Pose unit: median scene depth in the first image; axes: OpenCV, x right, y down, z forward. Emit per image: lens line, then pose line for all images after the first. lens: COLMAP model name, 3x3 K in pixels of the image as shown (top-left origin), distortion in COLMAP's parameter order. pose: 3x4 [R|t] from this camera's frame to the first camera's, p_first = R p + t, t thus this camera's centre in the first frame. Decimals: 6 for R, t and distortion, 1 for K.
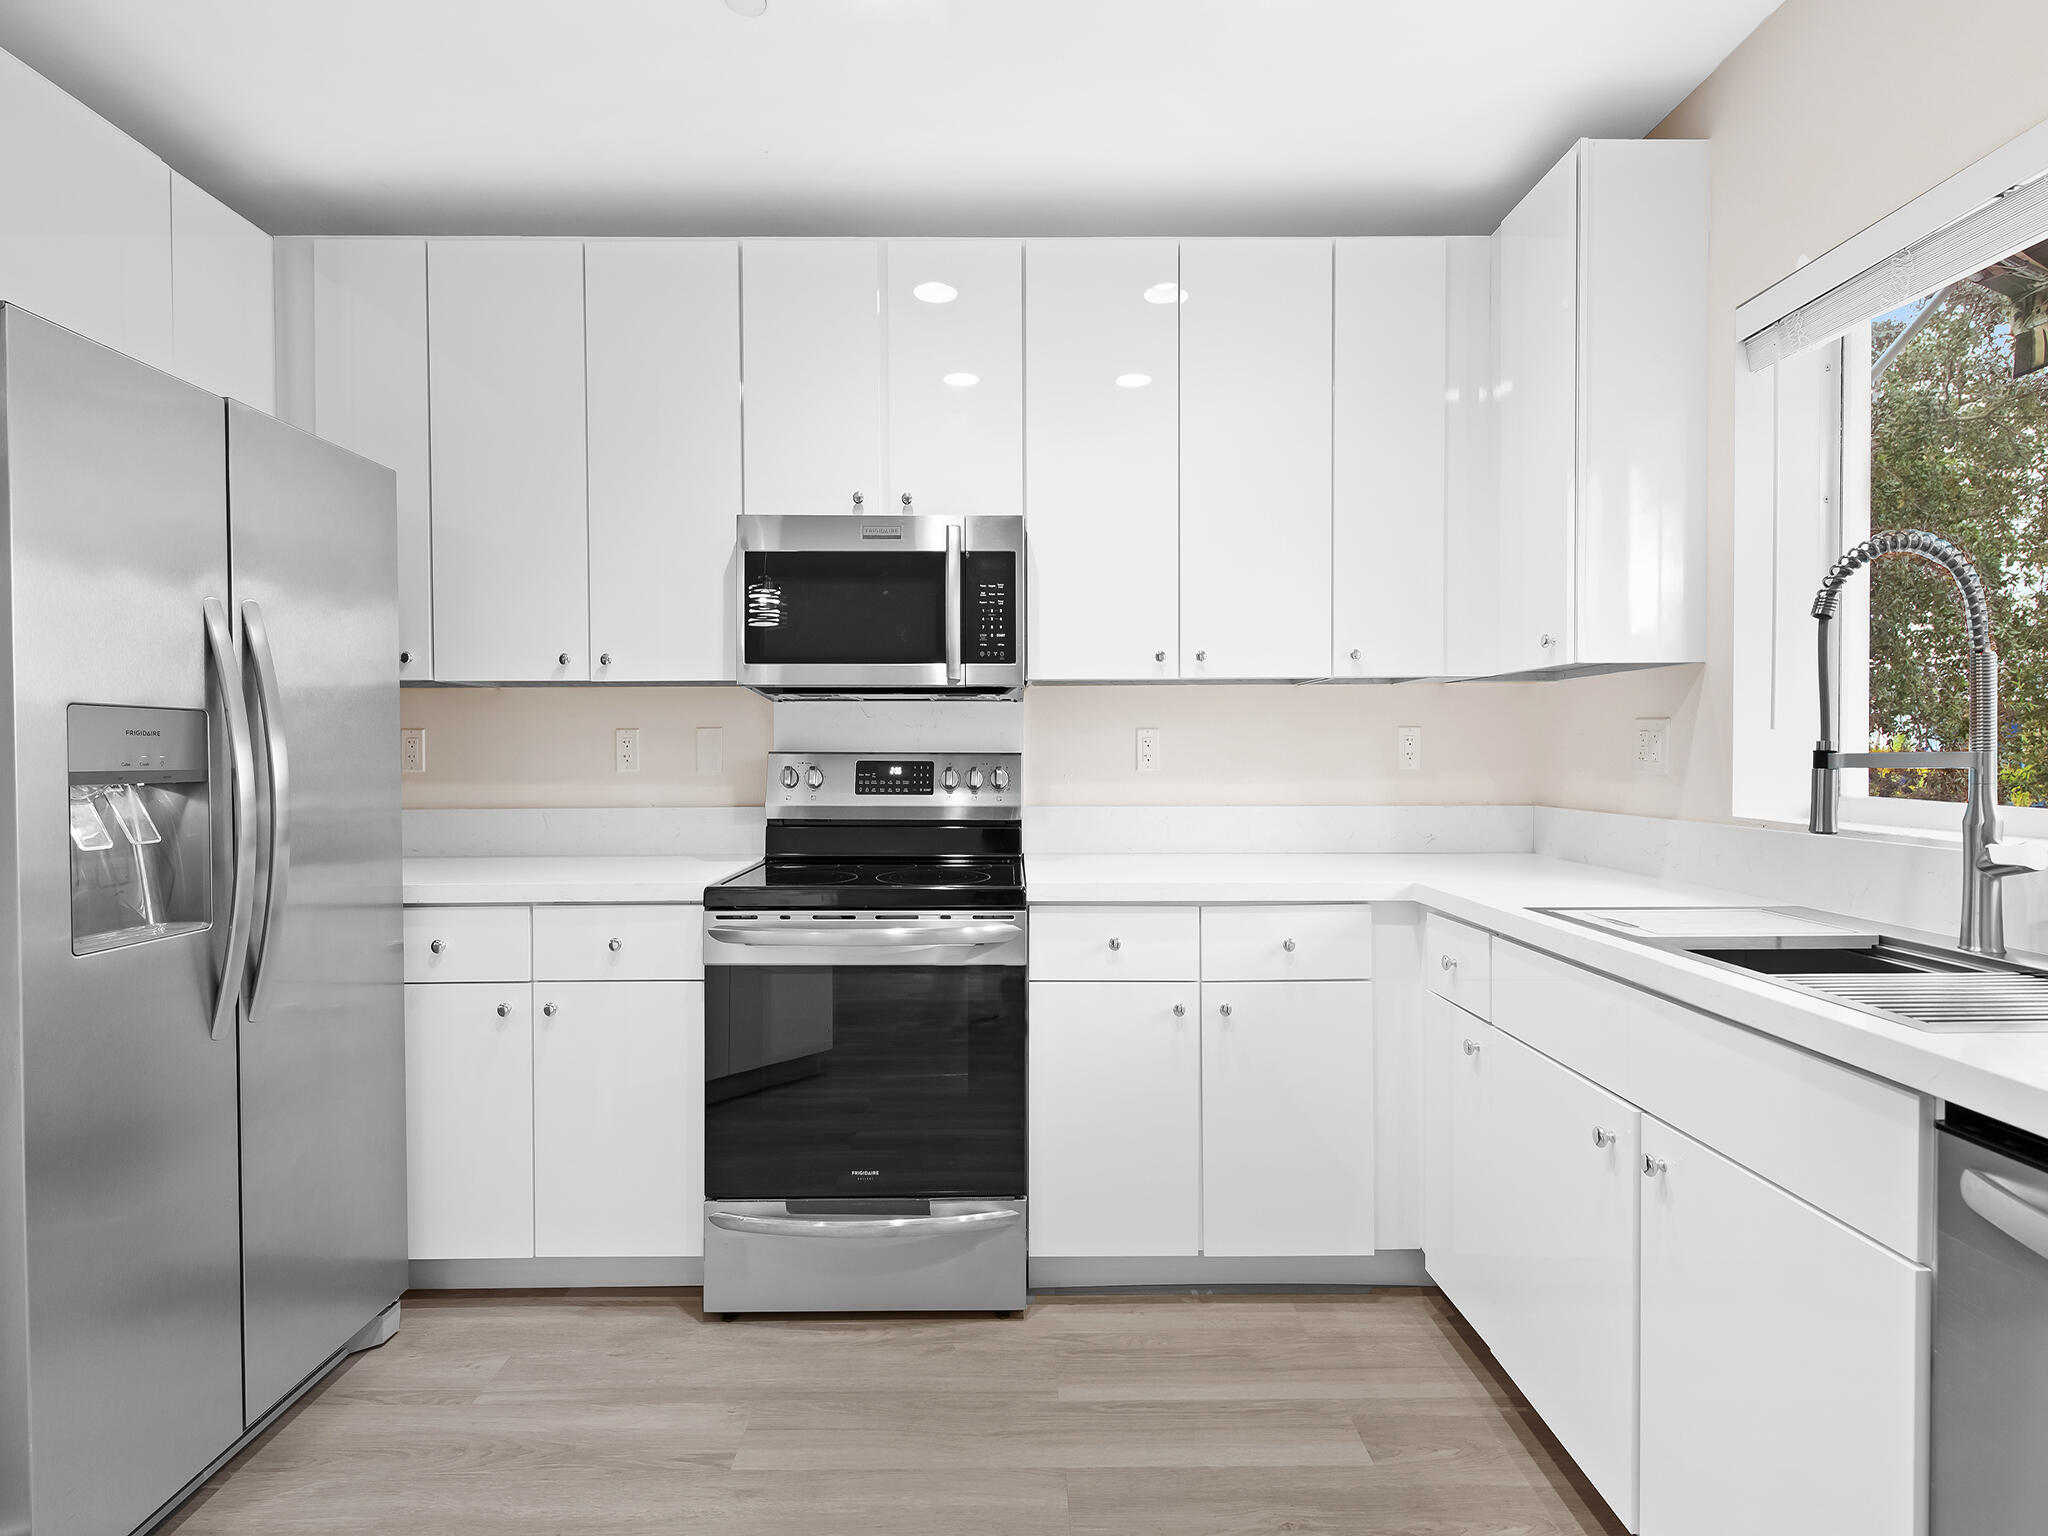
lens RADIAL K [[930.6, 0, 1031.8], [0, 930.6, 764.5], [0, 0, 1]] dist [0.001529, -0.001168]
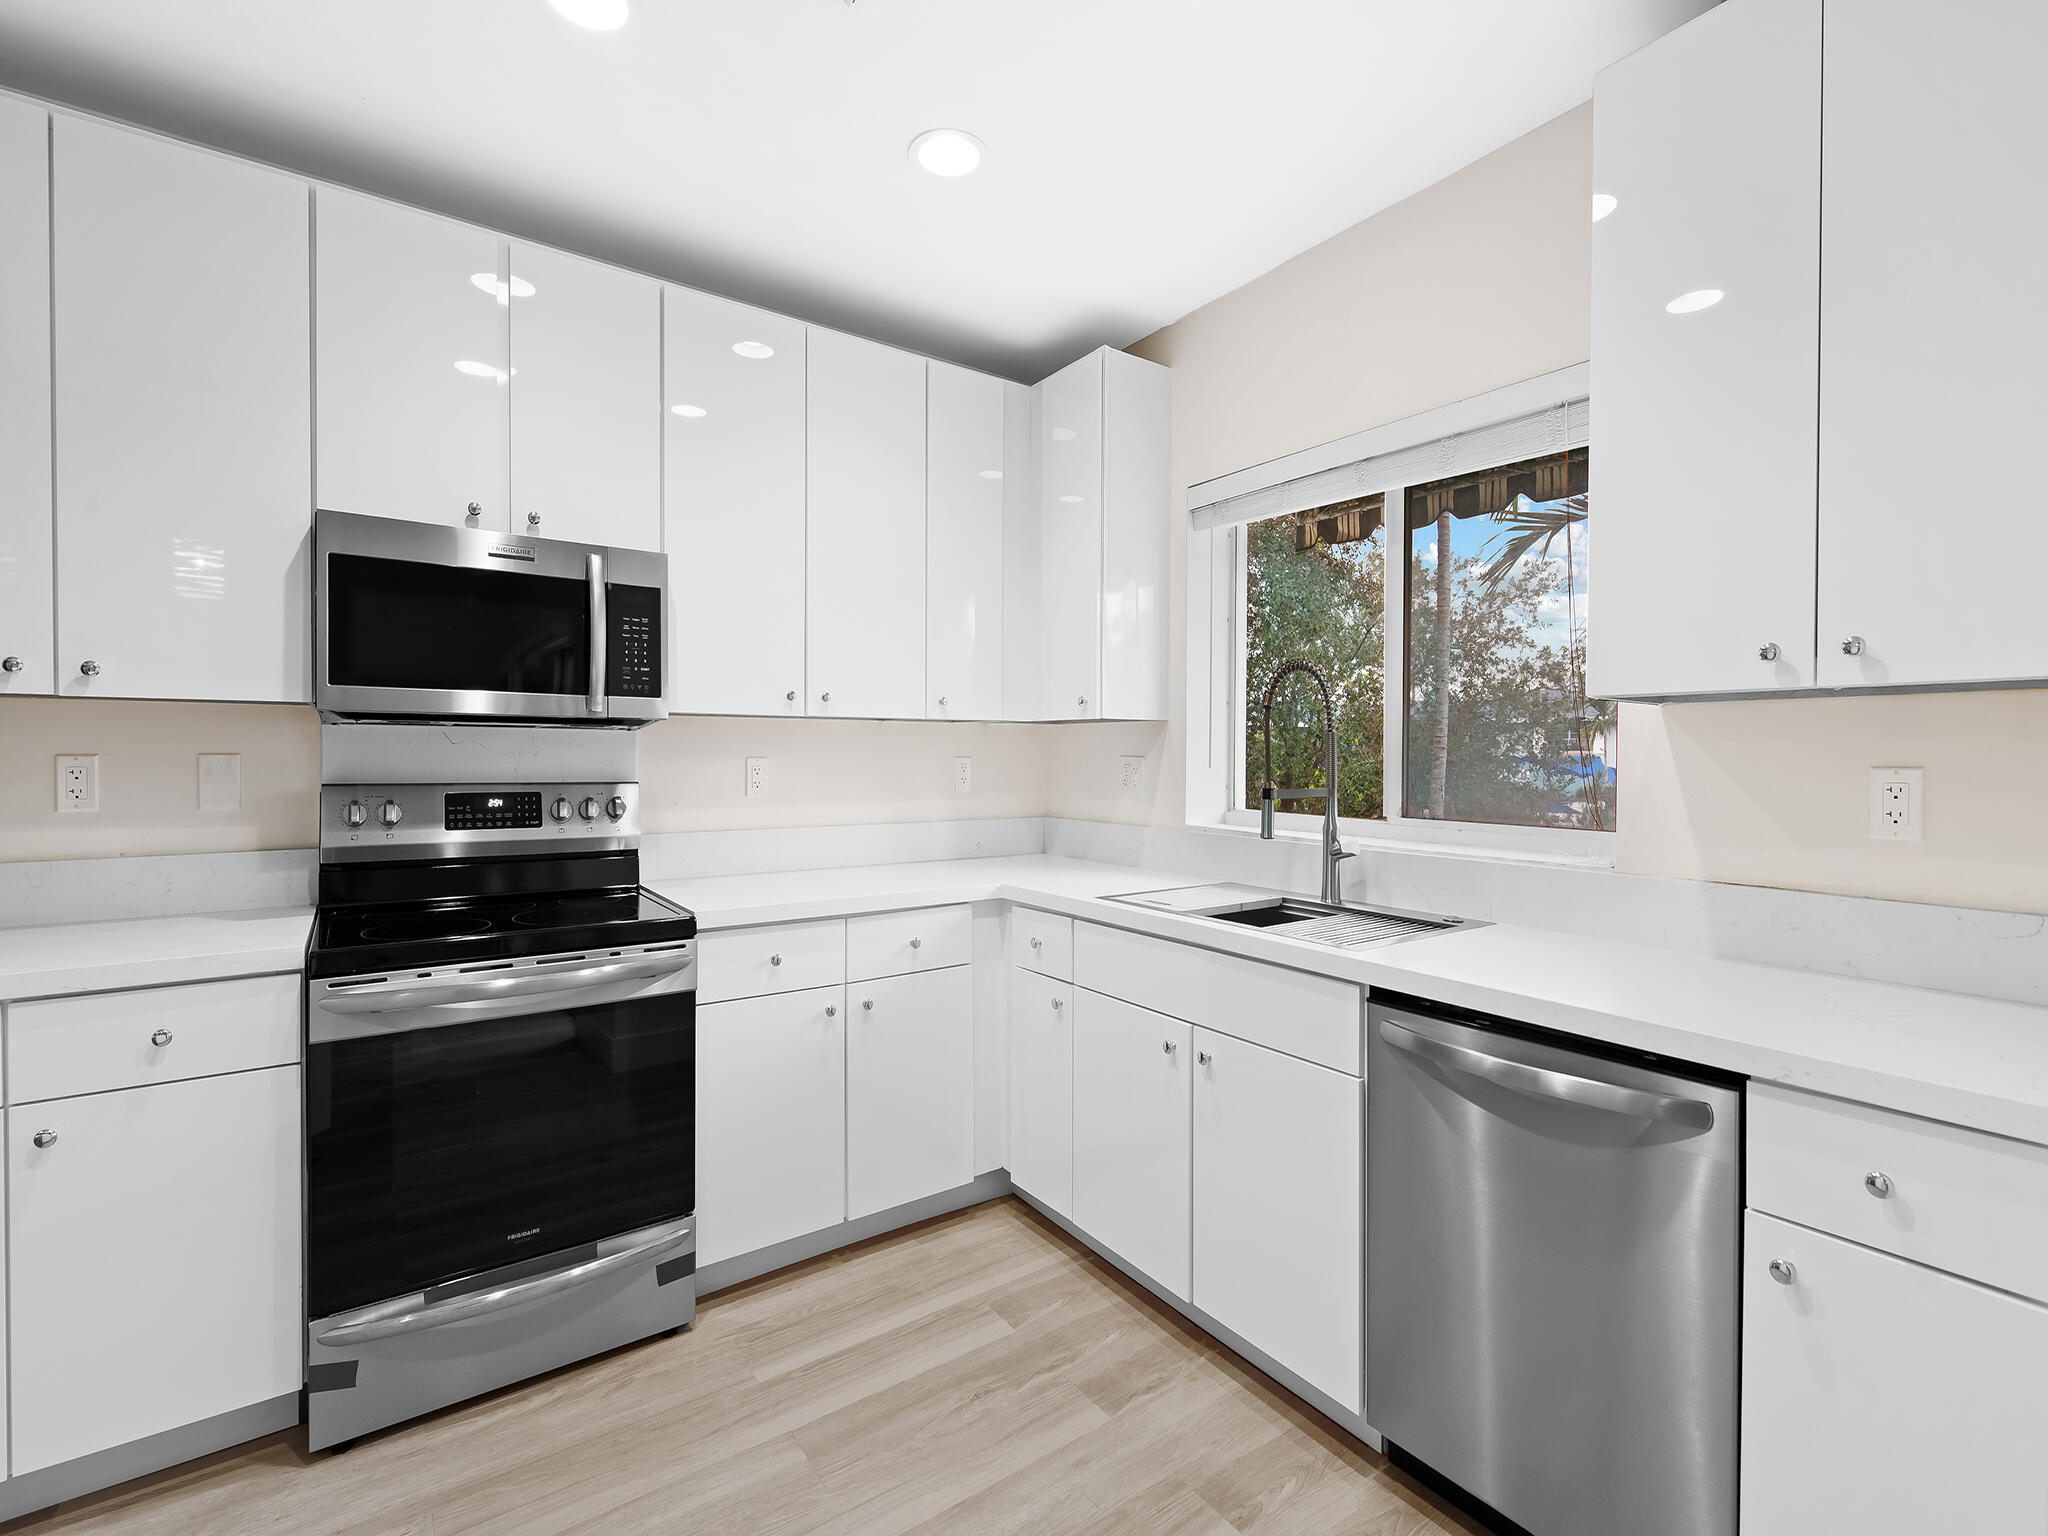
lens RADIAL K [[893.1, 0, 1021.7], [0, 893.1, 765.3], [0, 0, 1]] dist [-0.001386, -0.000943]
pose [[0.824273, 0.000896, 0.566192, -0.273113], [0.001342, 0.999993, -0.003536, -0.033871], [-0.566191, 0.003674, 0.824266, -0.037331]]
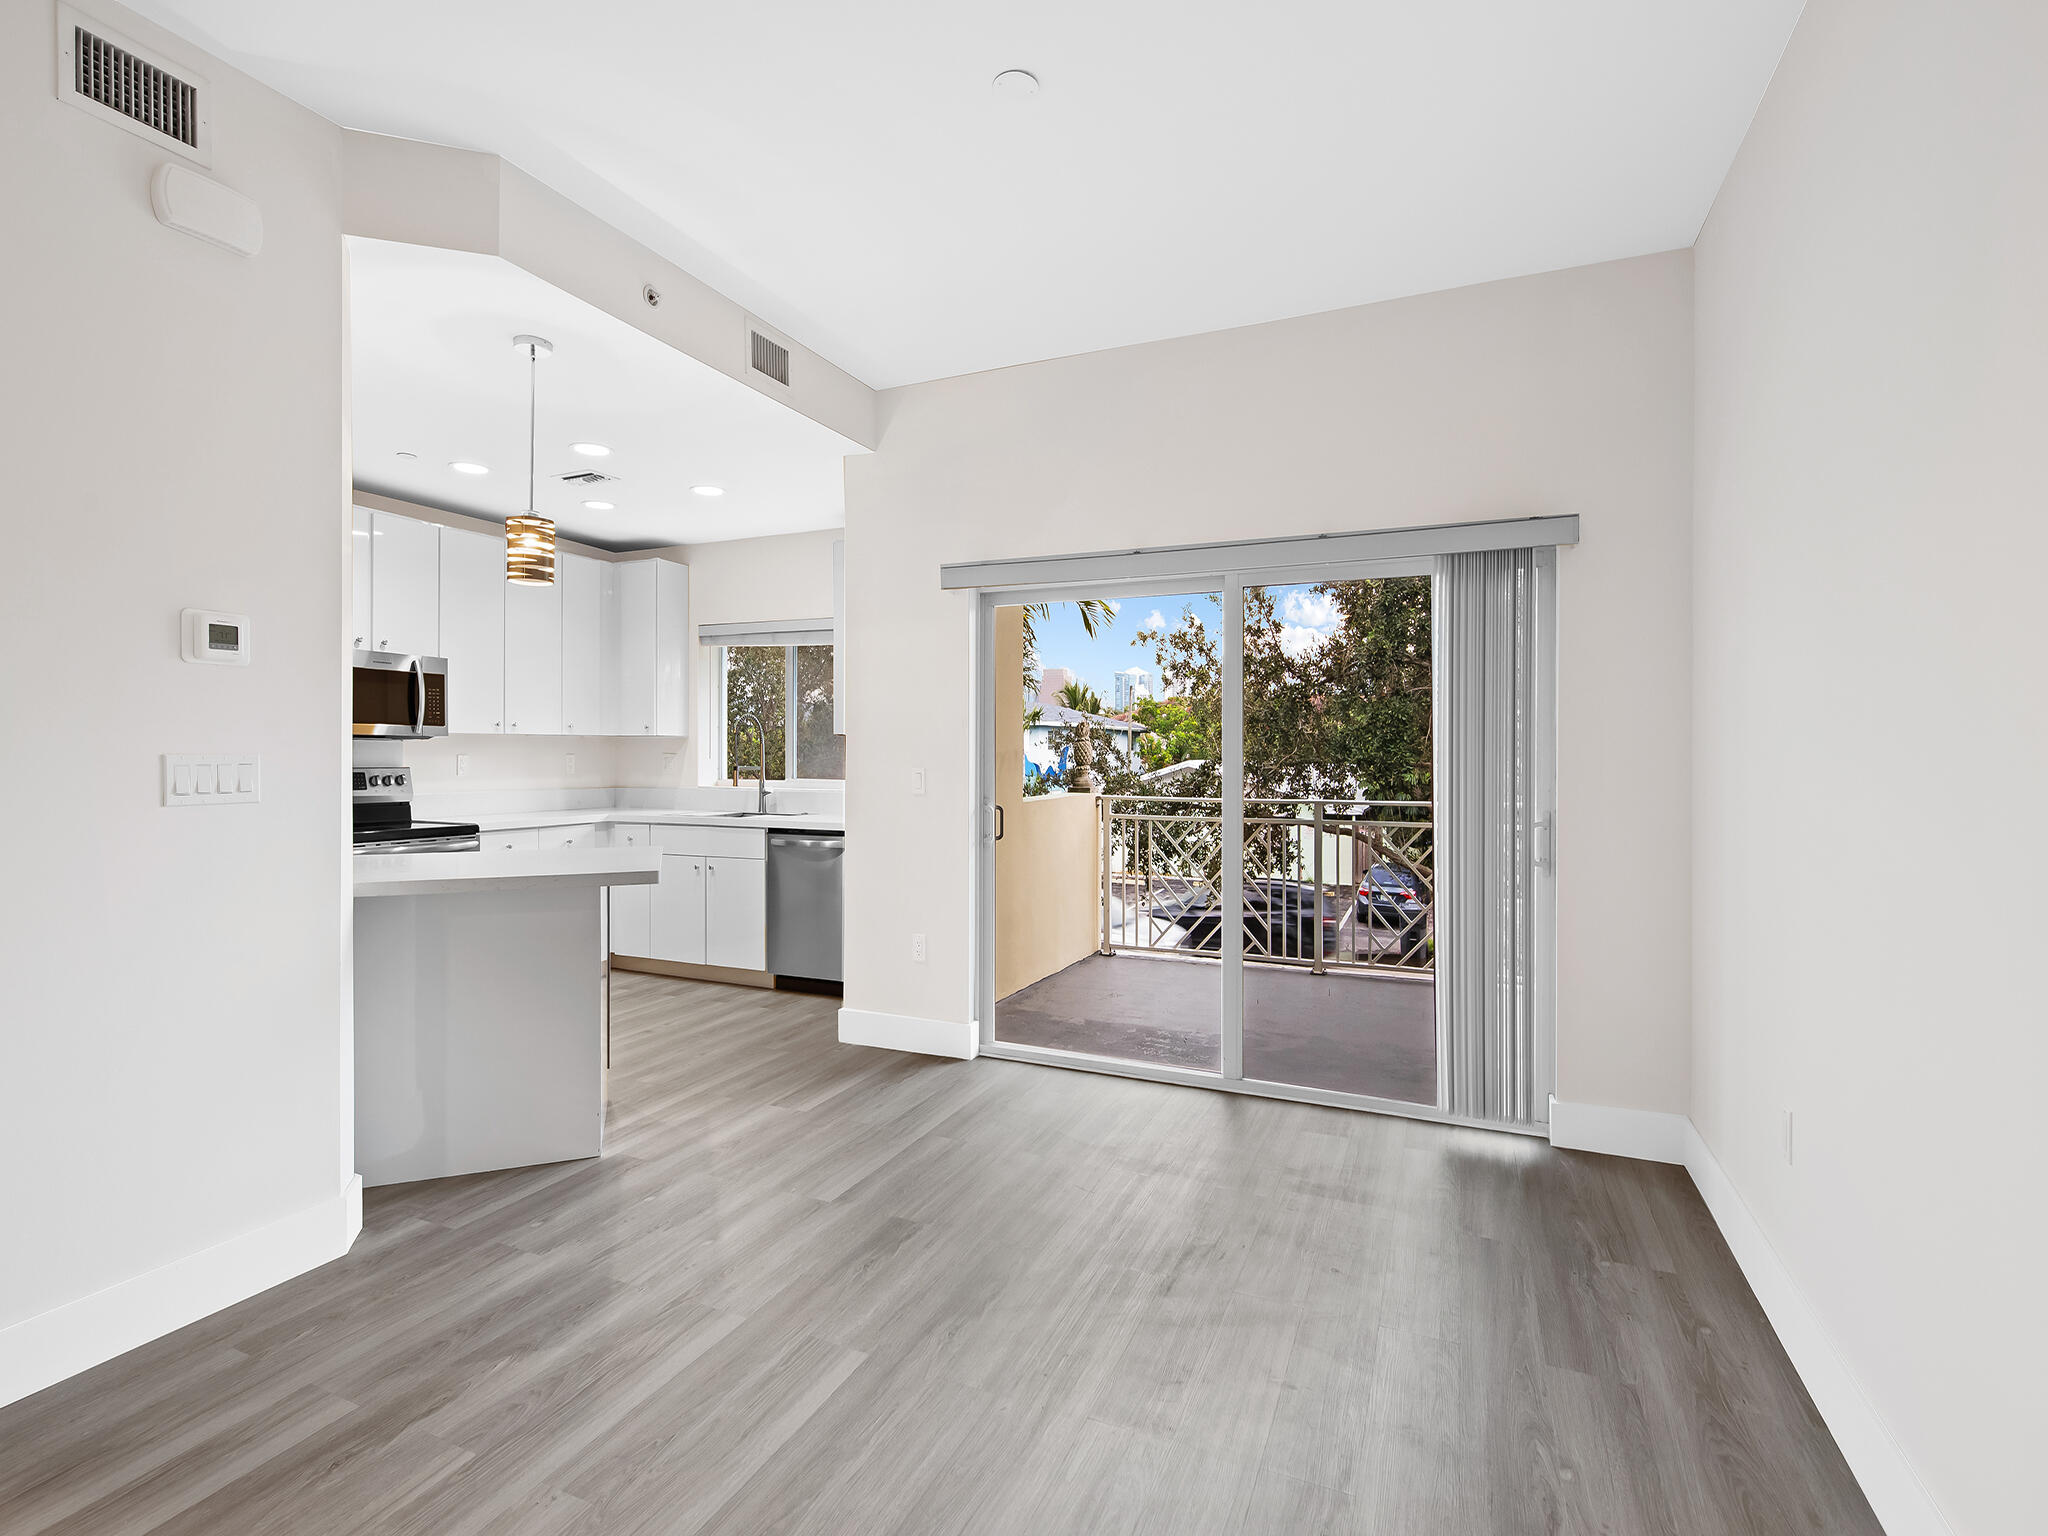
lens RADIAL K [[930.6, 0, 1040.3], [0, 930.6, 755.3], [0, 0, 1]] dist [0.001529, -0.001168]
pose [[0.391556, 0.006797, 0.920129, -1.642949], [0.009359, 0.999892, -0.011369, -0.004396], [-0.920107, 0.013063, 0.391450, -1.262253]]
